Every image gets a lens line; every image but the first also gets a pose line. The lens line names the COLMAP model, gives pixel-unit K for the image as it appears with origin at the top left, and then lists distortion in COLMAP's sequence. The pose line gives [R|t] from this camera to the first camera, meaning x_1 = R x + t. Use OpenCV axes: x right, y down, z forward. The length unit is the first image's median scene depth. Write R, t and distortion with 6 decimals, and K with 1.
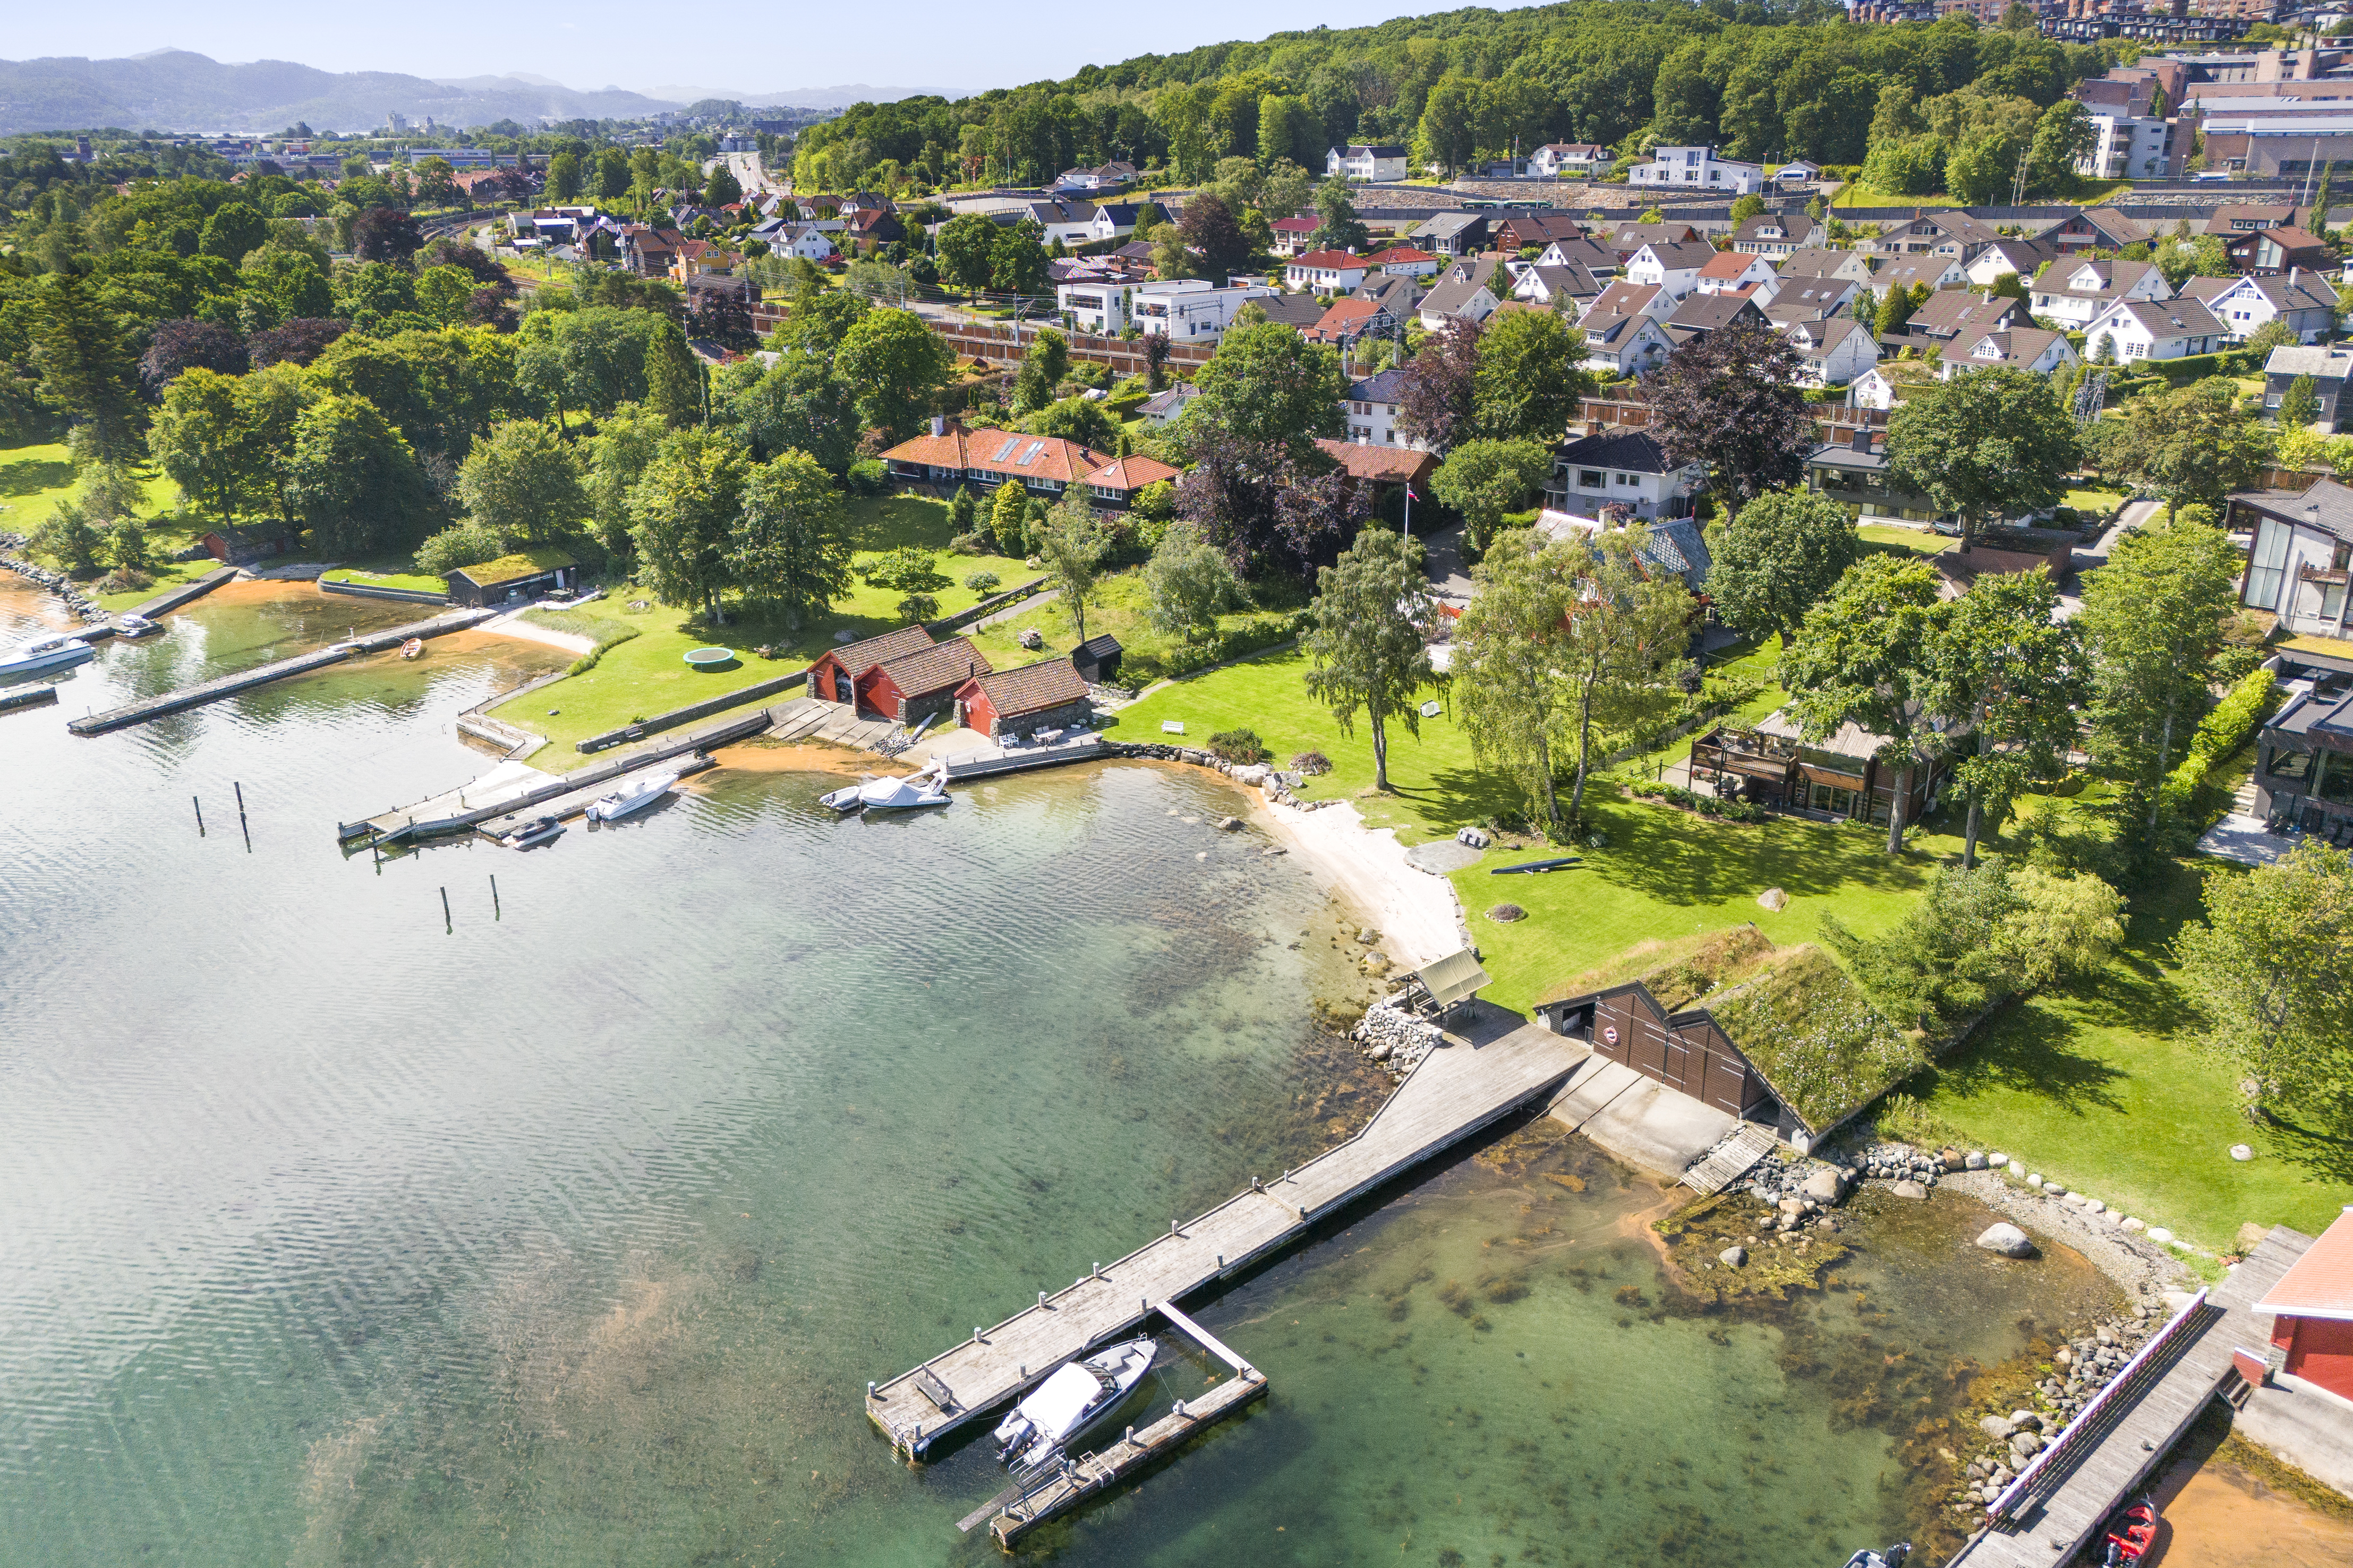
lens RADIAL K [[1725.9, 0, 1172.2], [0, 1725.9, 753.3], [0, 0, 1]] dist [0.090876, -0.100759]
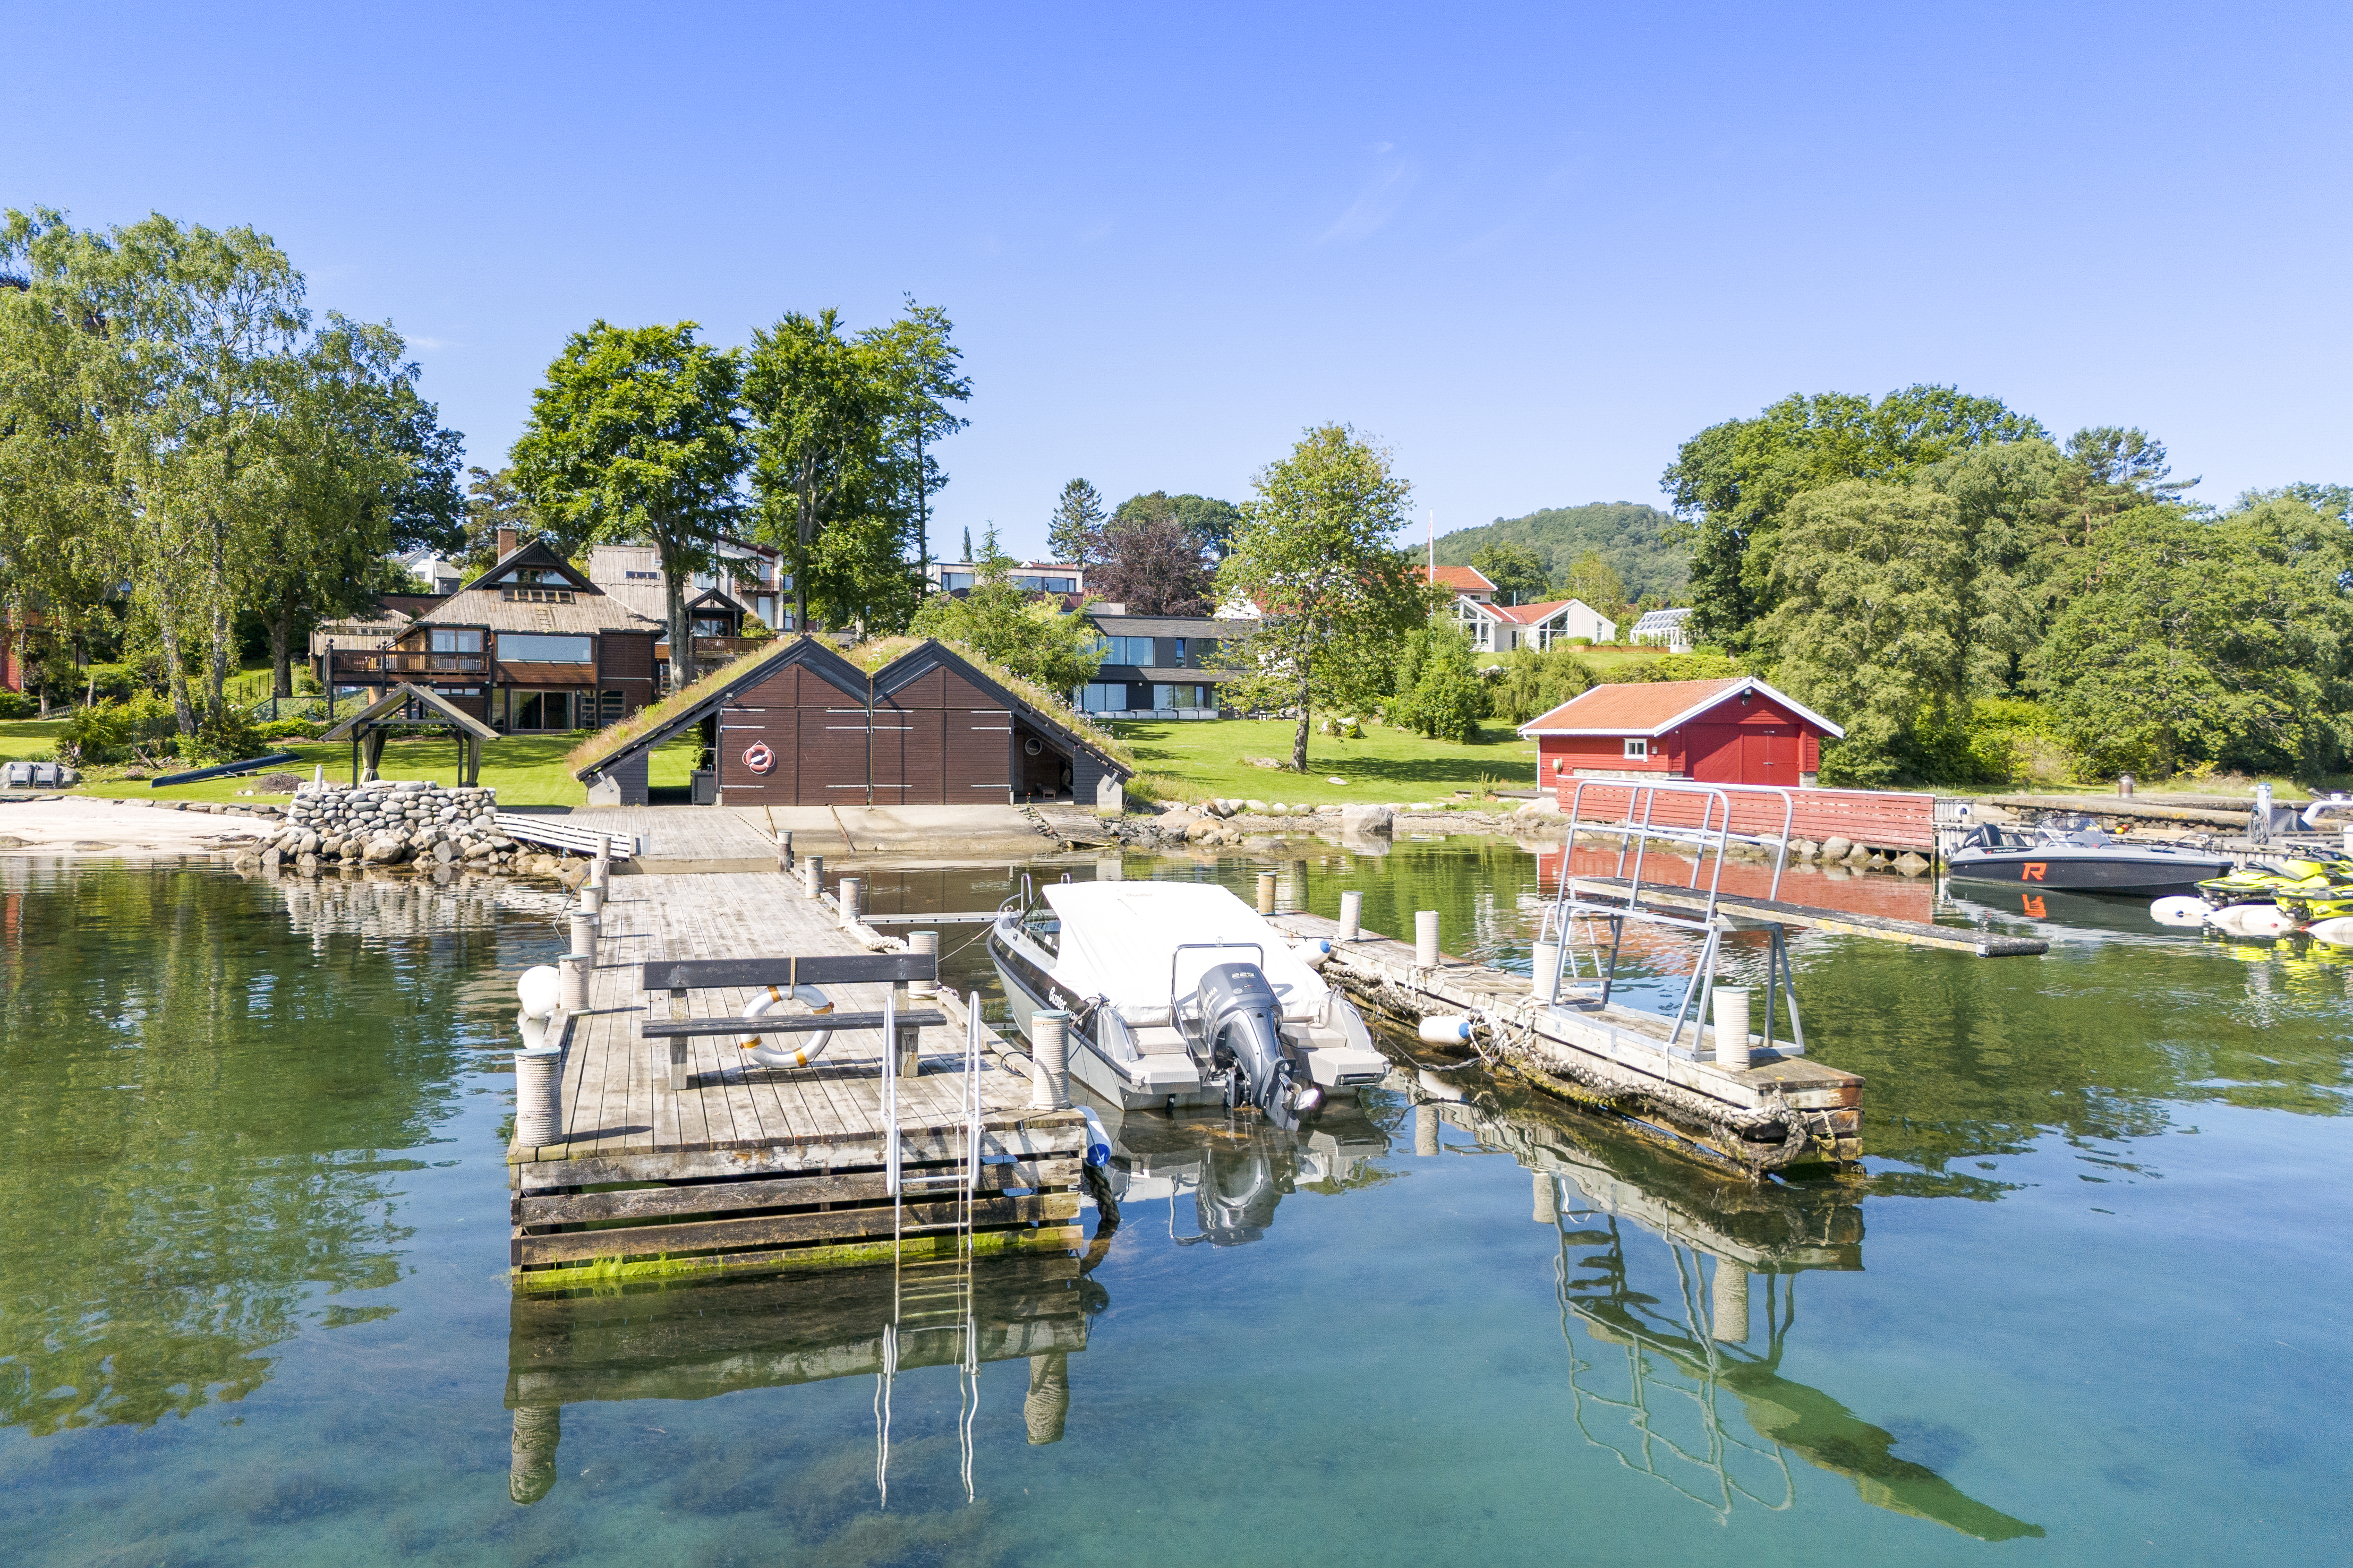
lens RADIAL K [[1736.1, 0, 1176.9], [0, 1736.1, 734.5], [0, 0, 1]] dist [0.061330, -0.059781]
pose [[0.400470, 0.011295, 0.916240, -0.162400], [0.308358, 0.939943, -0.146365, 0.211643], [-0.862867, 0.341145, 0.372936, 0.502772]]
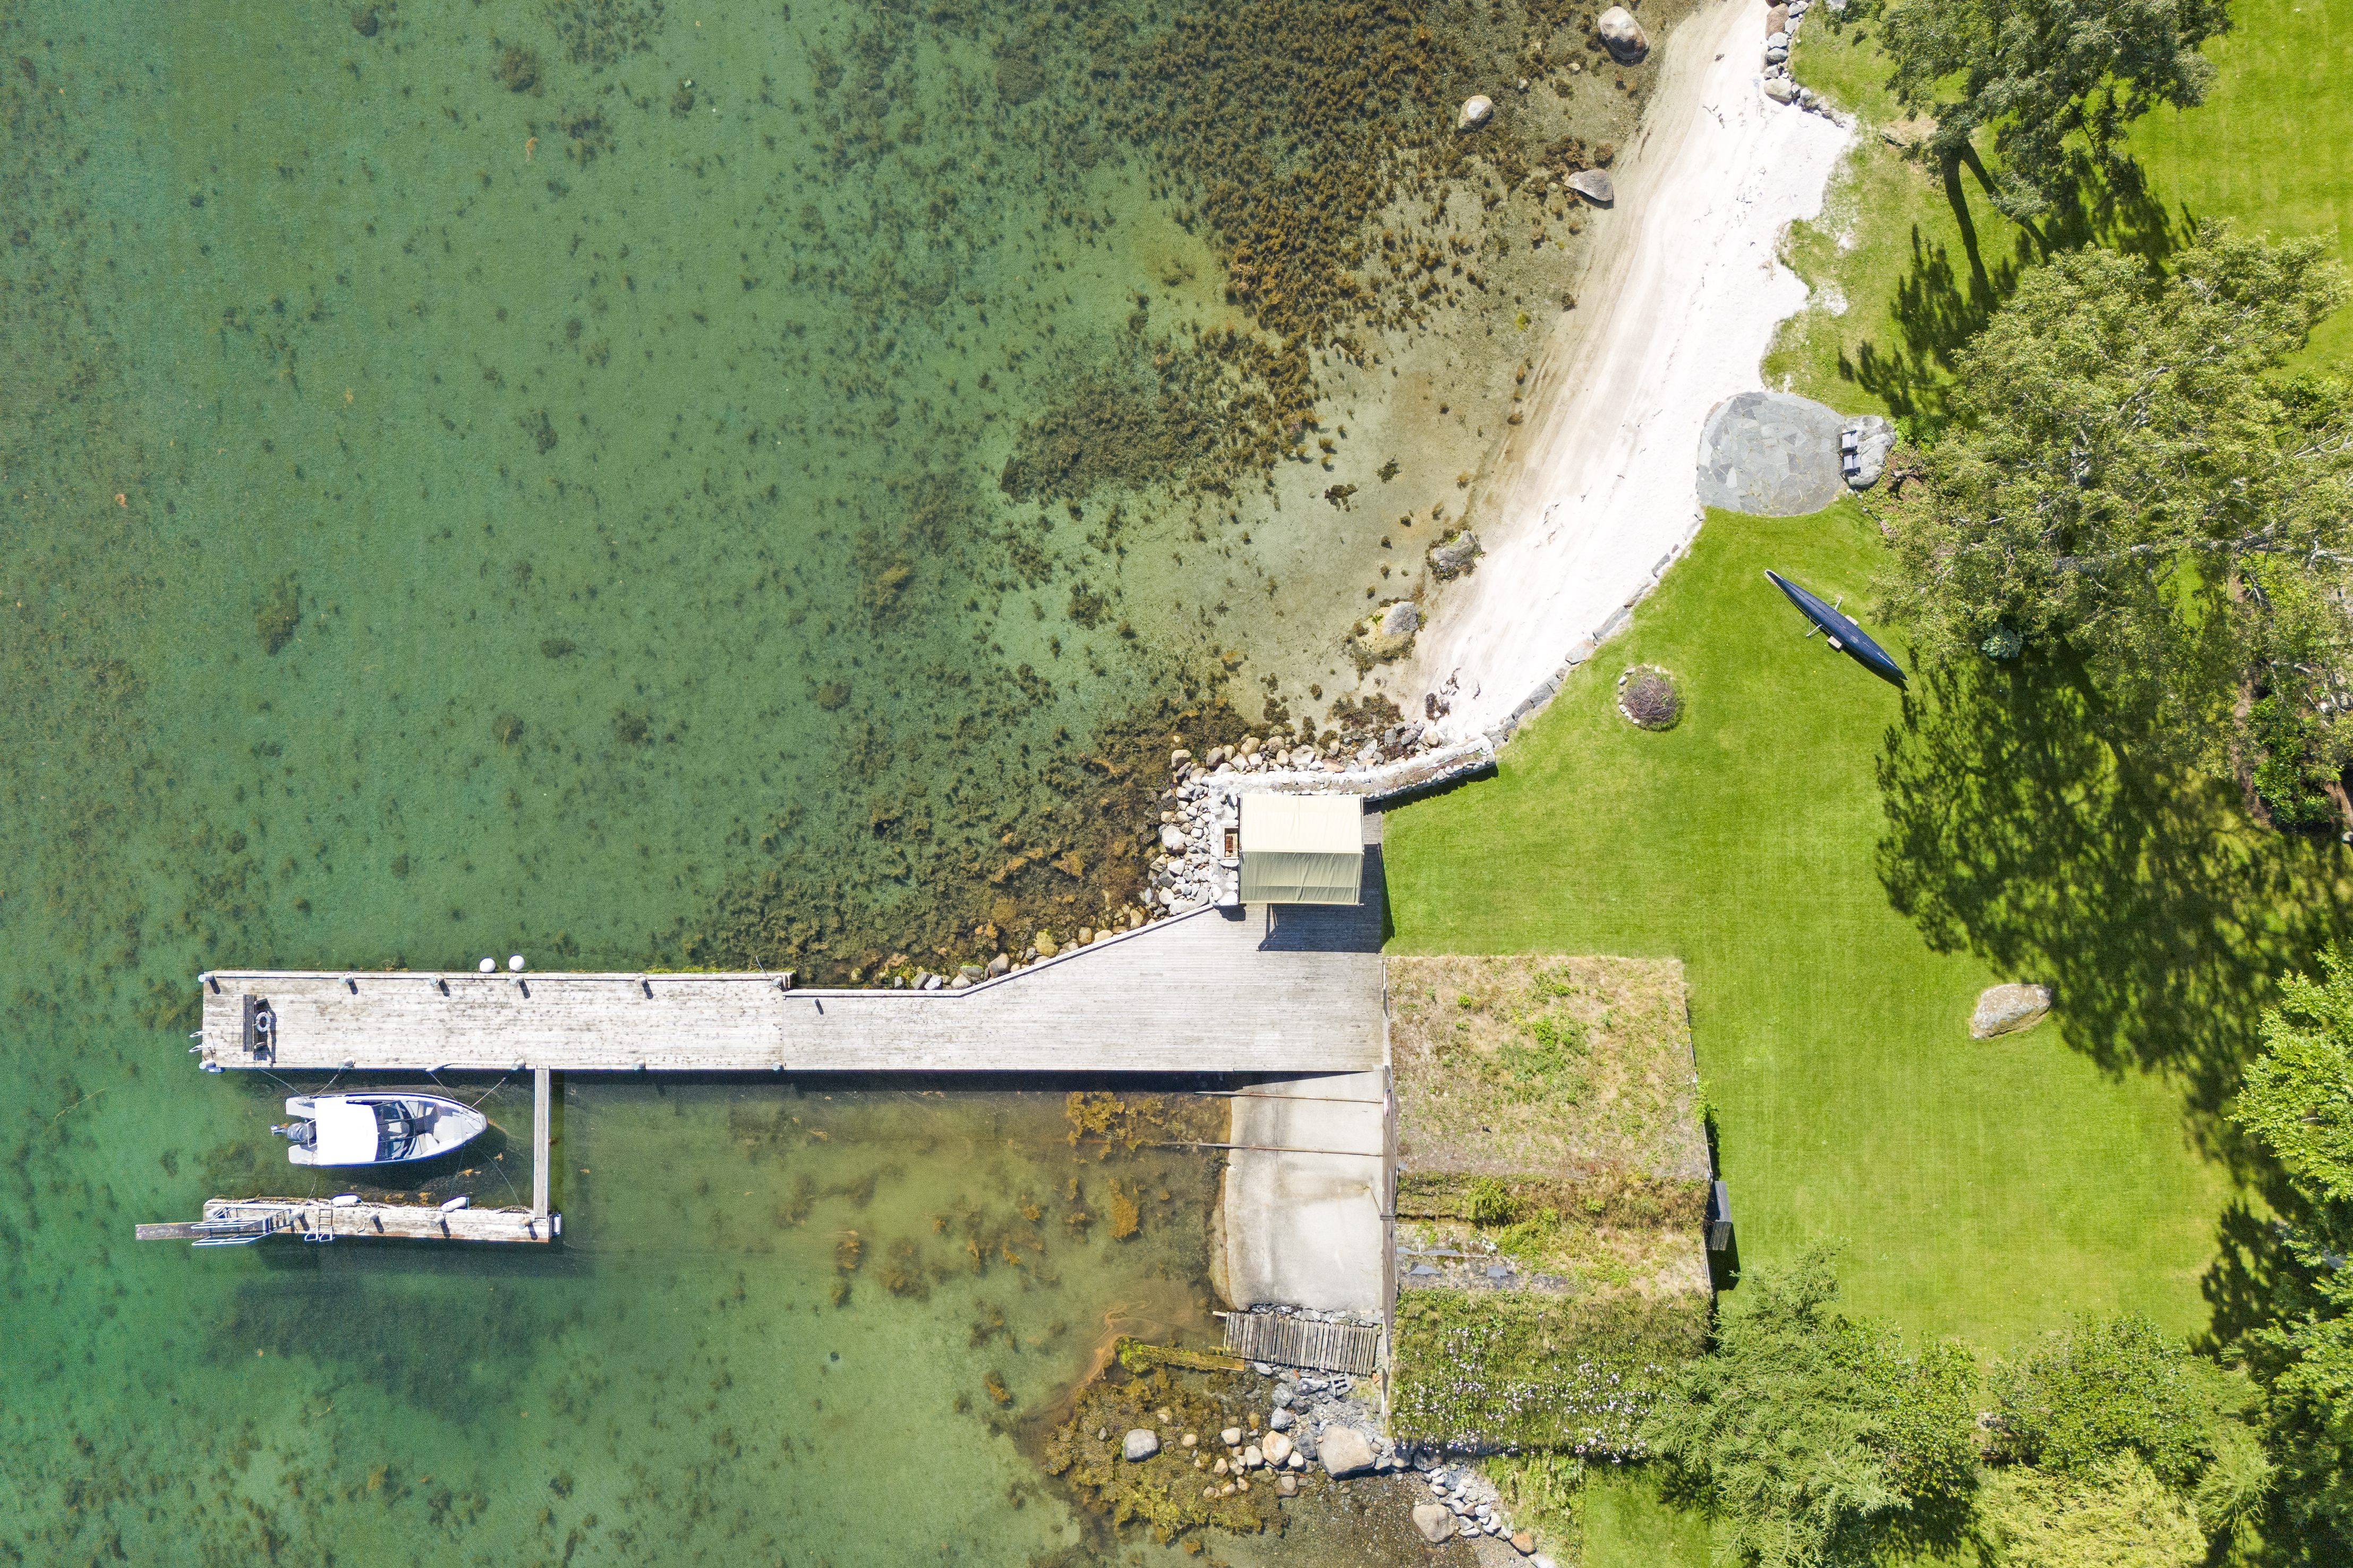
lens RADIAL K [[1725.9, 0, 1172.2], [0, 1725.9, 753.3], [0, 0, 1]] dist [0.090876, -0.100759]
pose [[0.751795, 0.659214, -0.015512, 0.083459], [-0.207327, 0.258644, 0.943461, -0.367603], [0.625955, -0.706073, 0.331121, 0.620235]]
